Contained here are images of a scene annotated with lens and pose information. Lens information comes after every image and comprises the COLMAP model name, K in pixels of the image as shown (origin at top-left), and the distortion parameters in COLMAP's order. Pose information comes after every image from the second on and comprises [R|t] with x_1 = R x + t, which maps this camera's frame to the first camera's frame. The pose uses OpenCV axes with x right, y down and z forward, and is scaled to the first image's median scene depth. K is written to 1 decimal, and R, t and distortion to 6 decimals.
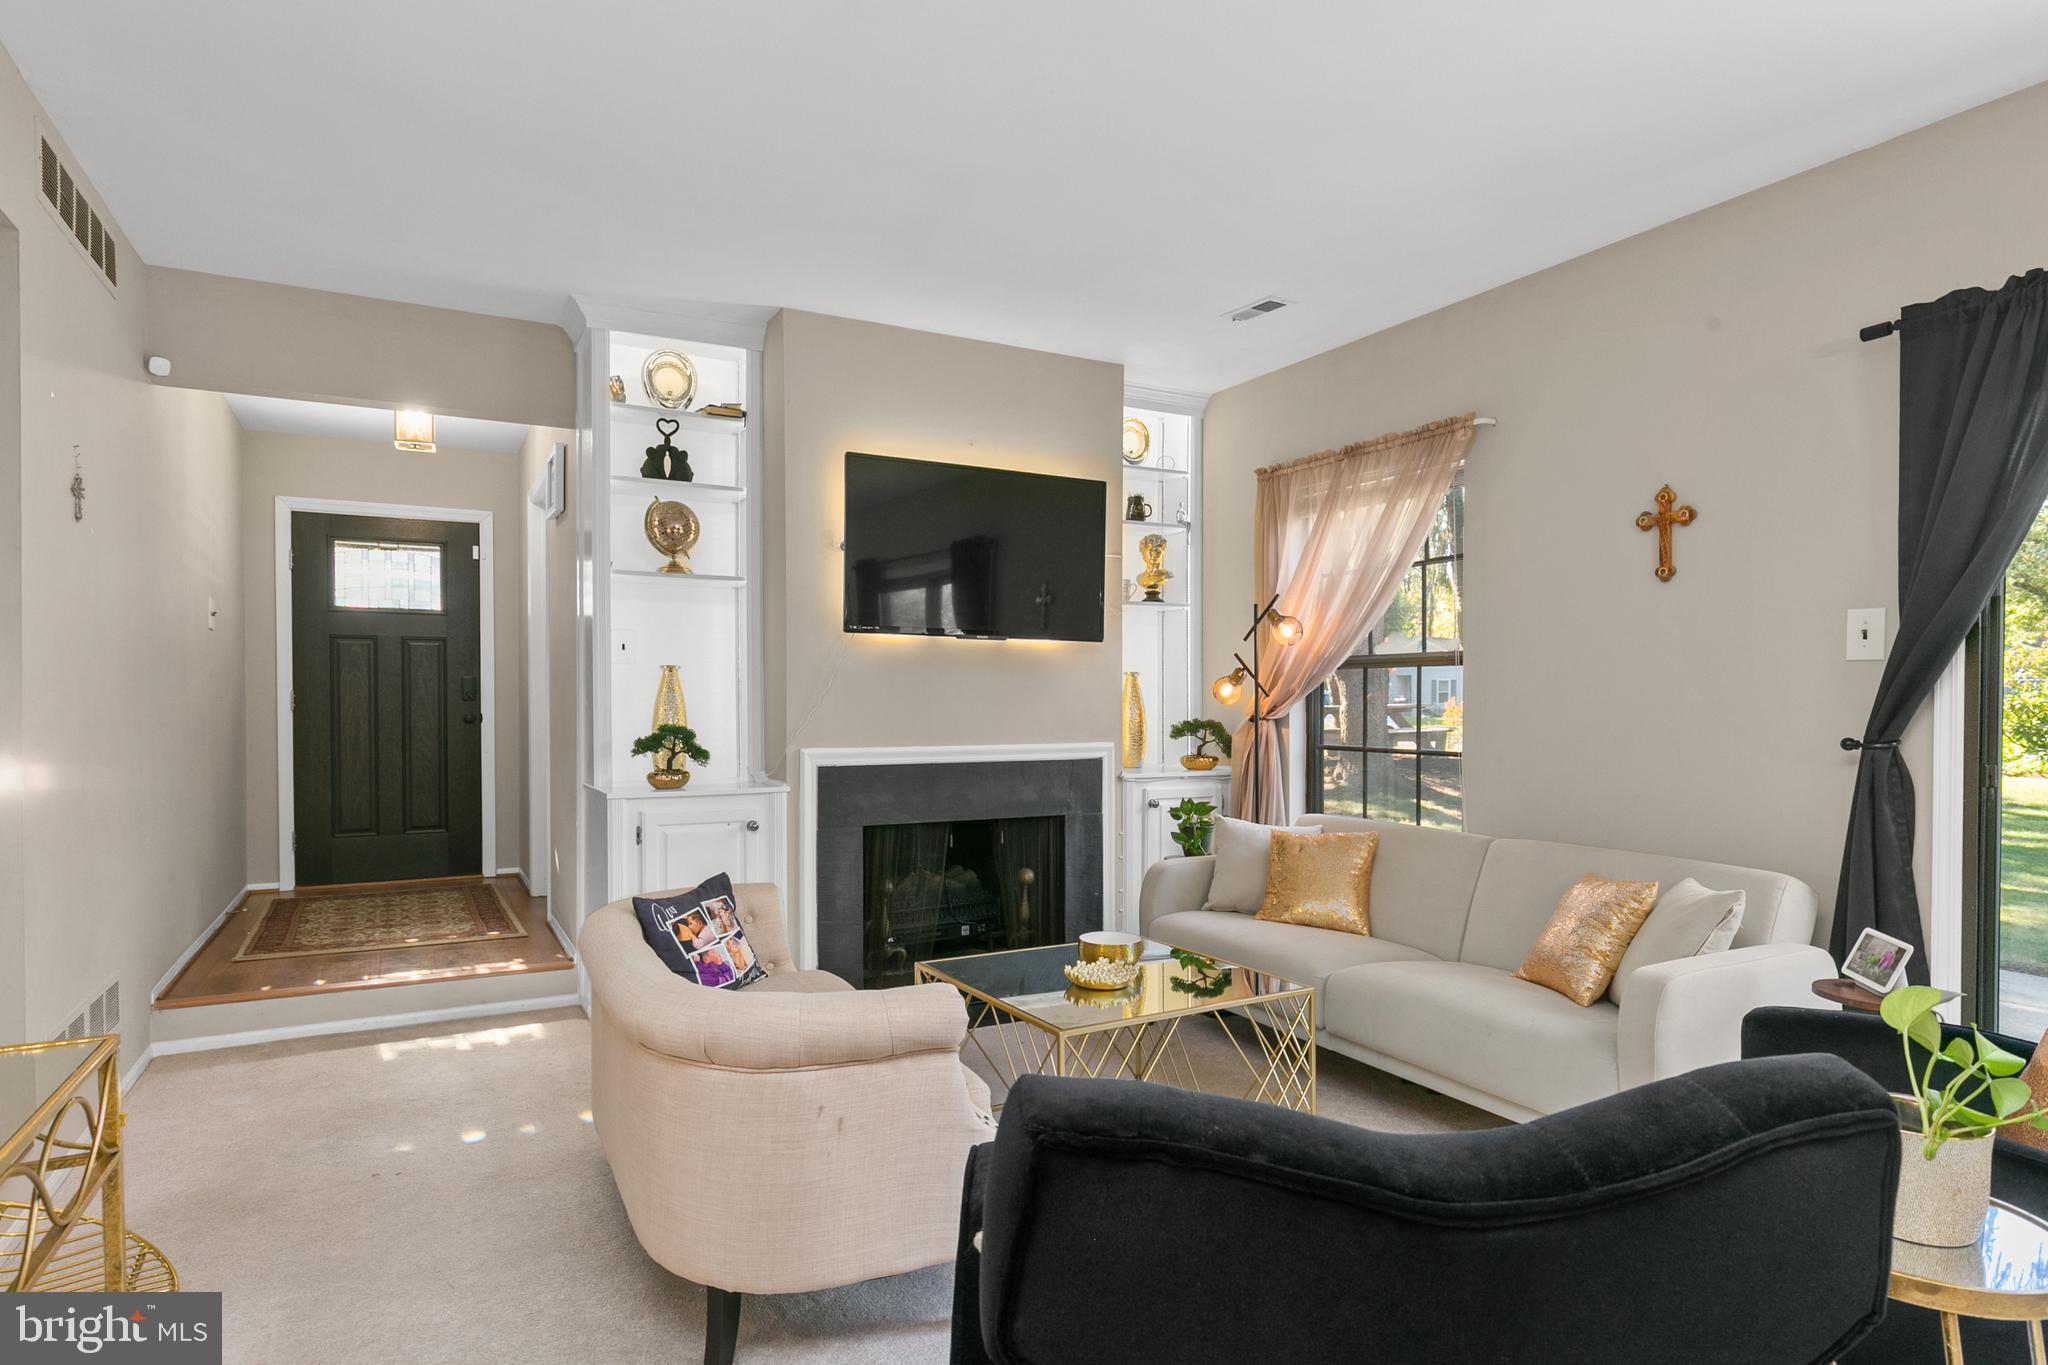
lens RADIAL K [[1155.5, 0, 1023.9], [0, 1155.5, 691.1], [0, 0, 1]] dist [0.001163, -0.000875]
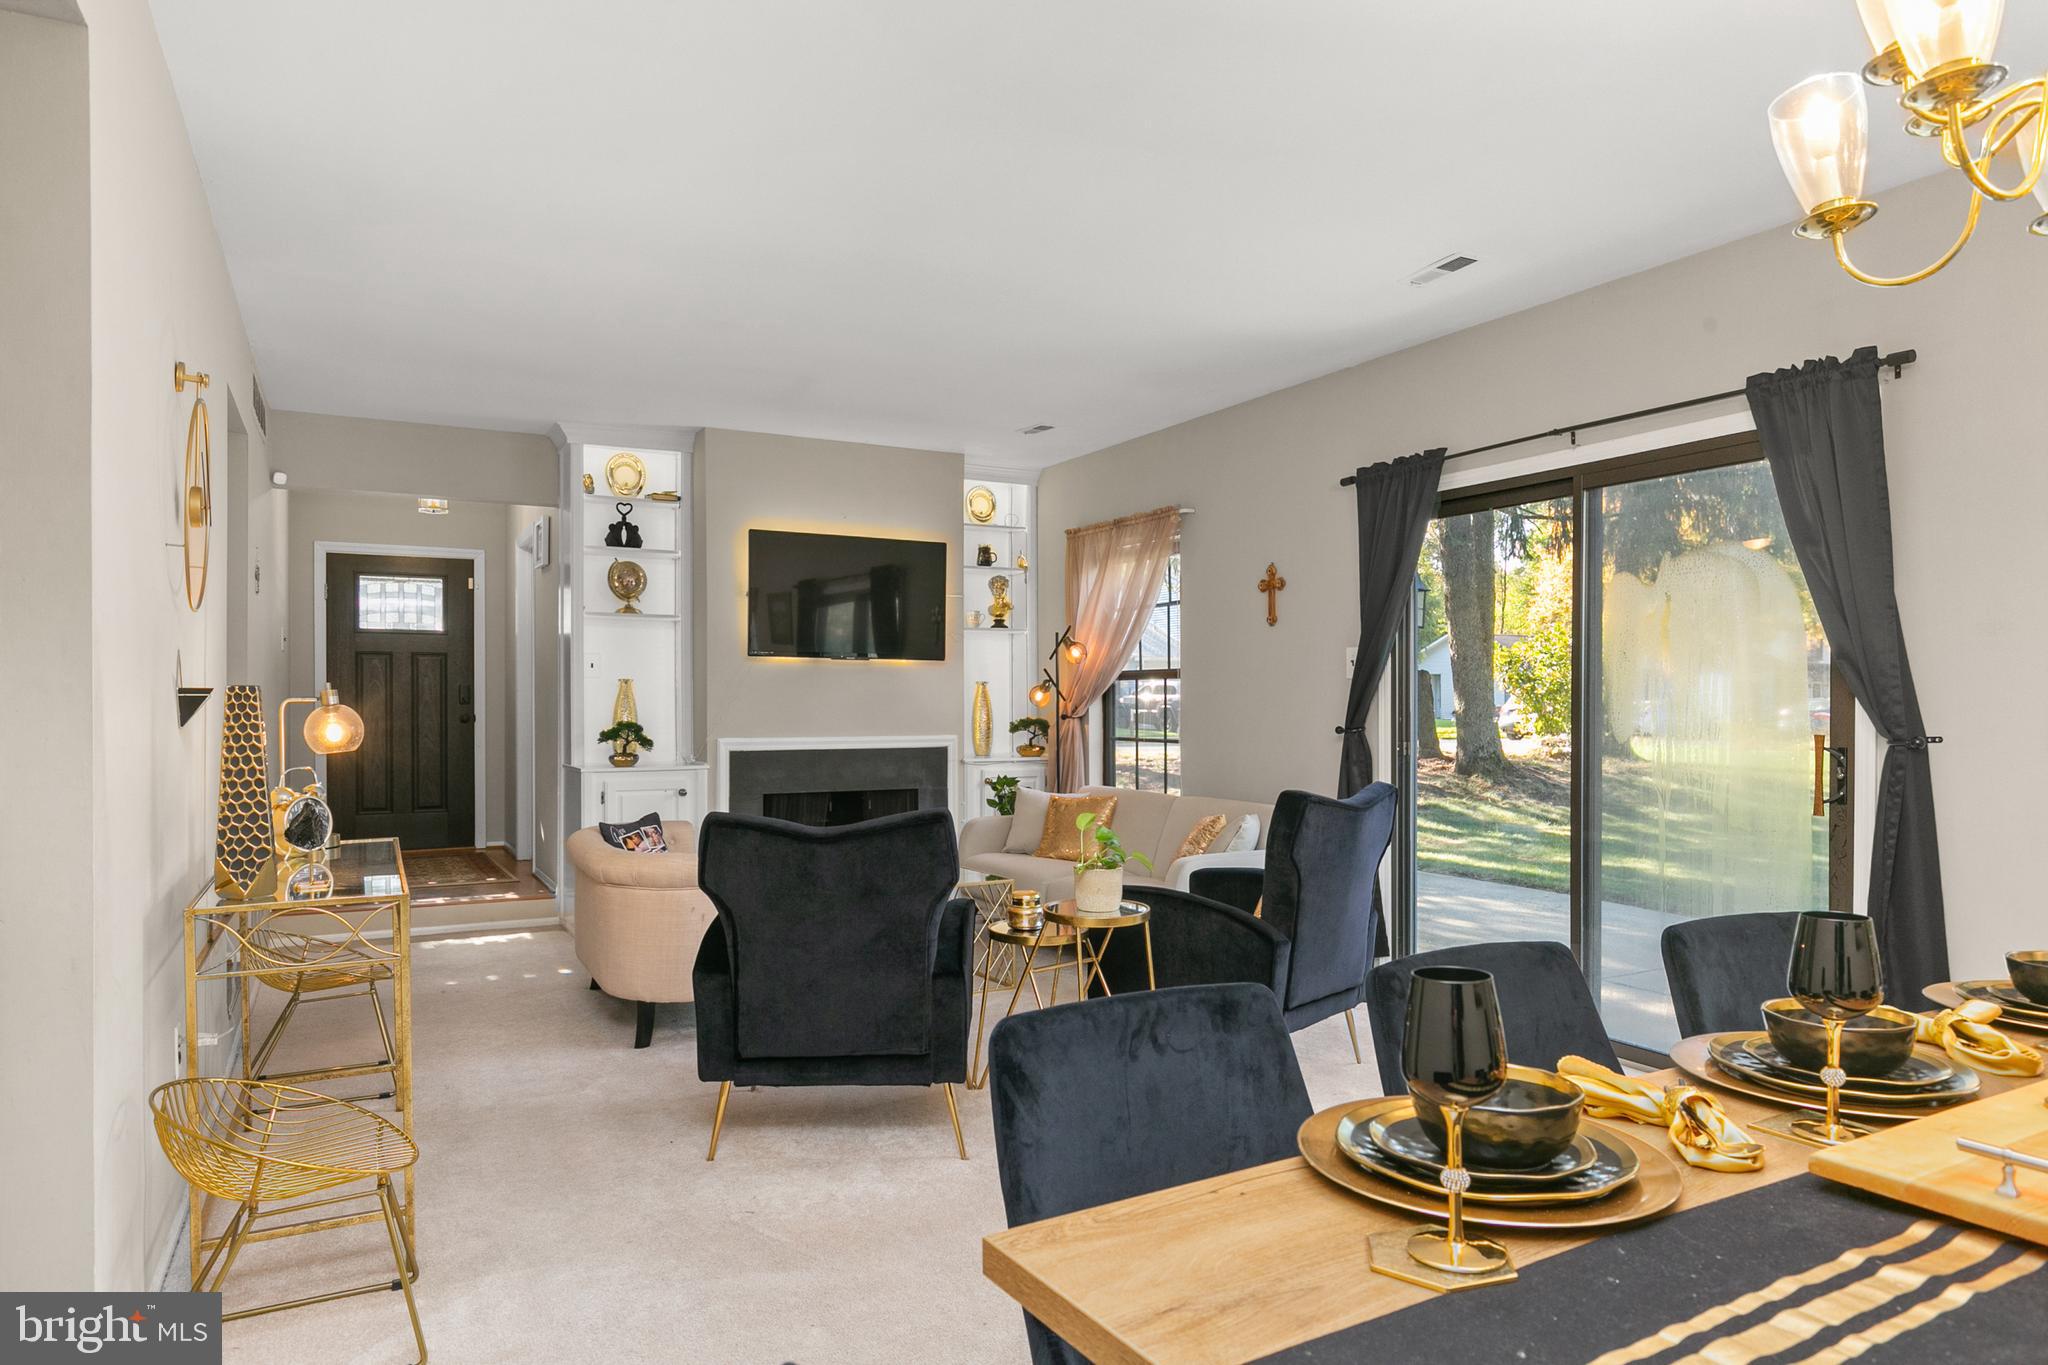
lens RADIAL K [[1296.0, 0, 1026.3], [0, 1296.0, 679.3], [0, 0, 1]] dist [-0.001406, -0.000453]
pose [[0.999978, -0.001194, -0.006471, 0.184137], [0.001130, 0.999951, -0.009854, -0.005614], [0.006482, 0.009846, 0.999931, -0.550106]]
